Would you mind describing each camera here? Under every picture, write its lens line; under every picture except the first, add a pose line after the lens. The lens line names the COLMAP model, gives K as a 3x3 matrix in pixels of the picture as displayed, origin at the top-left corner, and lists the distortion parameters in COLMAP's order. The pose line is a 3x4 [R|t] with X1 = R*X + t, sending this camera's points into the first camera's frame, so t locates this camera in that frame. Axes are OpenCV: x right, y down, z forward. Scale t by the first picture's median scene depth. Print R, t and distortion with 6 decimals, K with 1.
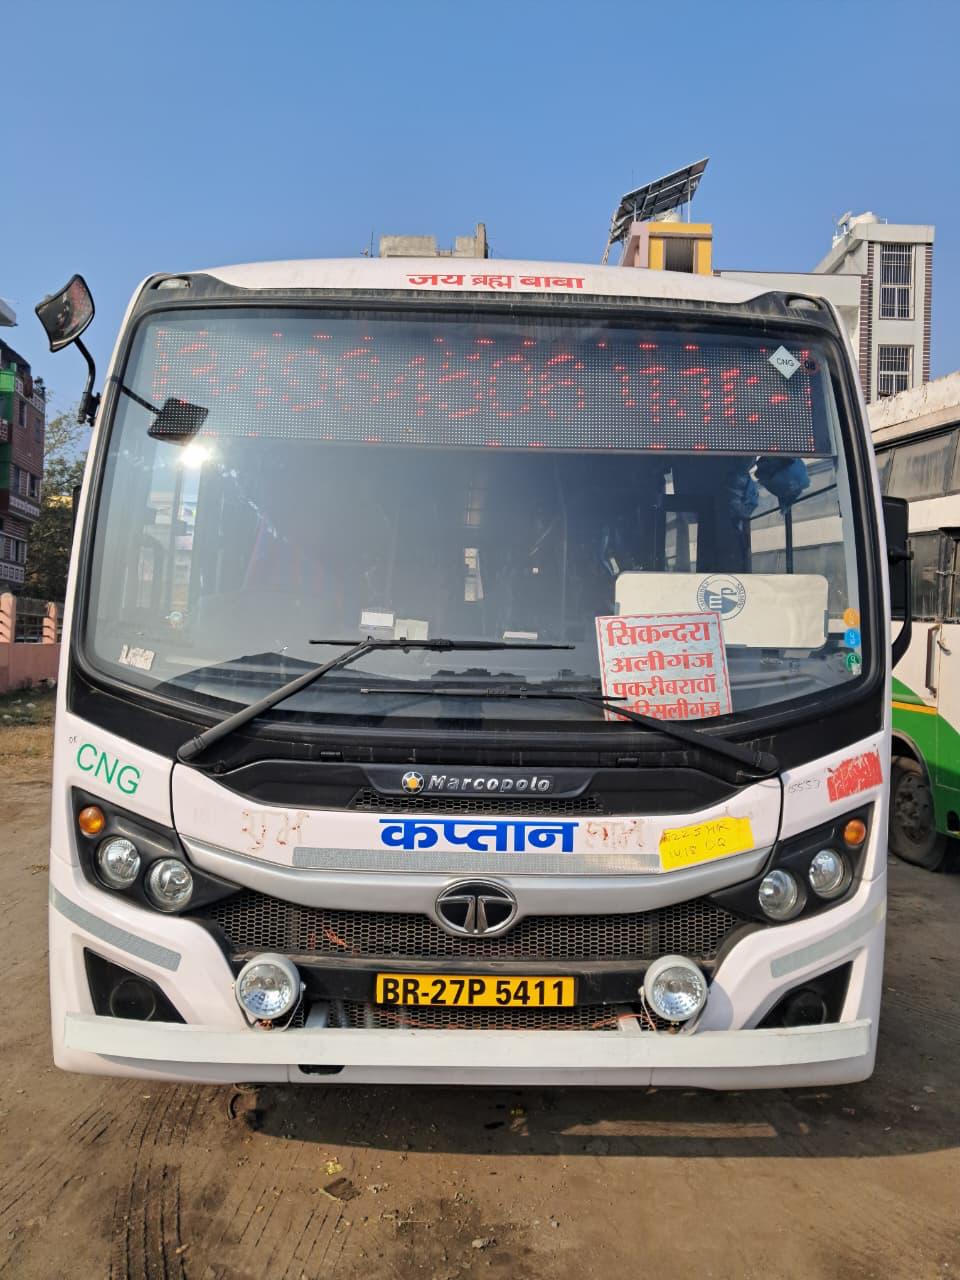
lens RADIAL K [[972.4, 0, 480.0], [0, 972.4, 640.0], [0, 0, 1]] dist [0.002142, 0.004388]
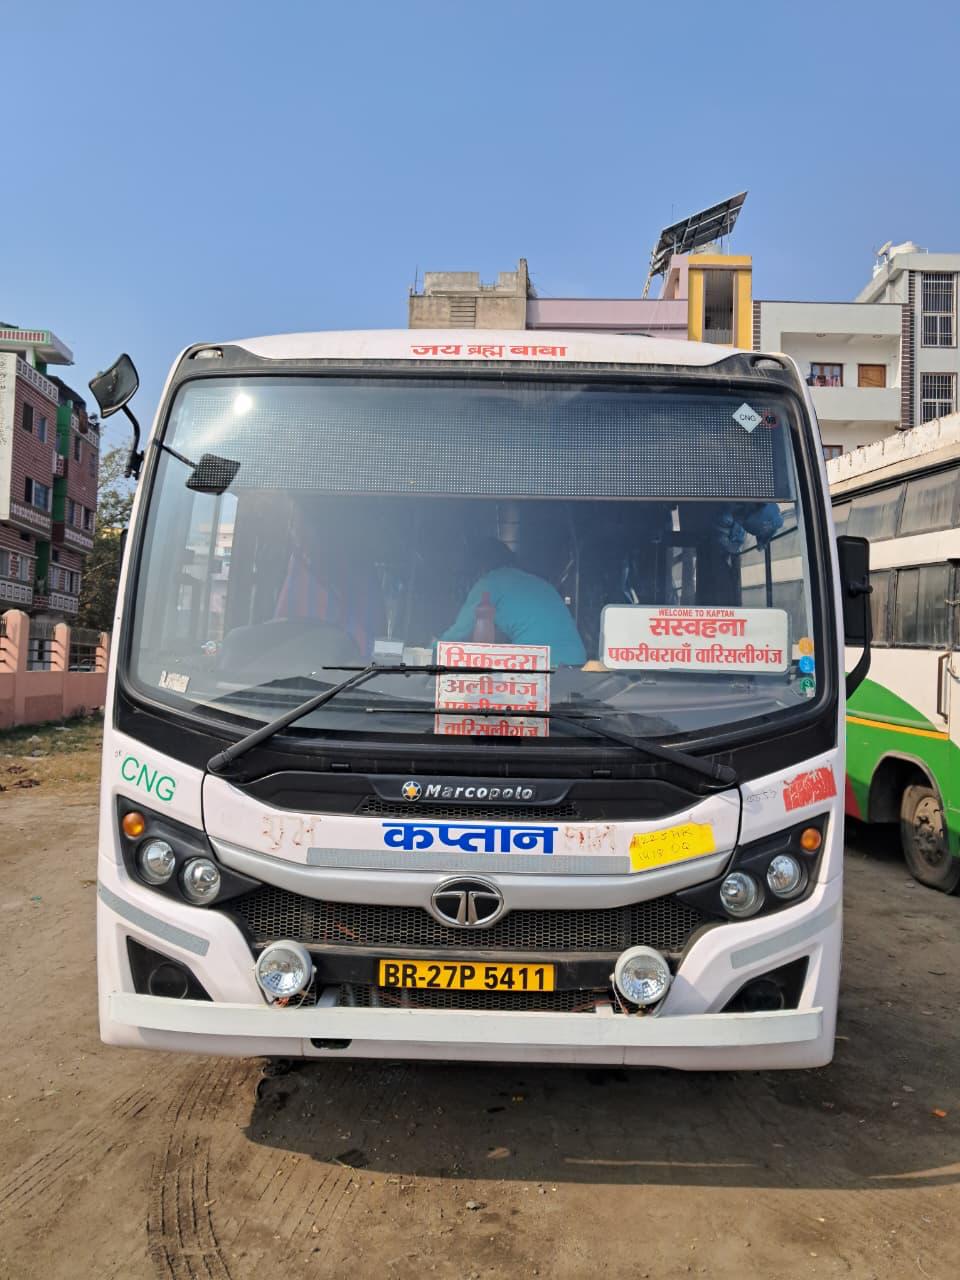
lens RADIAL K [[959.3, 0, 484.8], [0, 959.3, 648.3], [0, 0, 1]] dist [0.041006, -0.066617]
pose [[0.999253, -0.001625, -0.038610, 0.057319], [0.000811, 0.999777, -0.021089, 0.002407], [0.038636, 0.021042, 0.999032, -0.121162]]
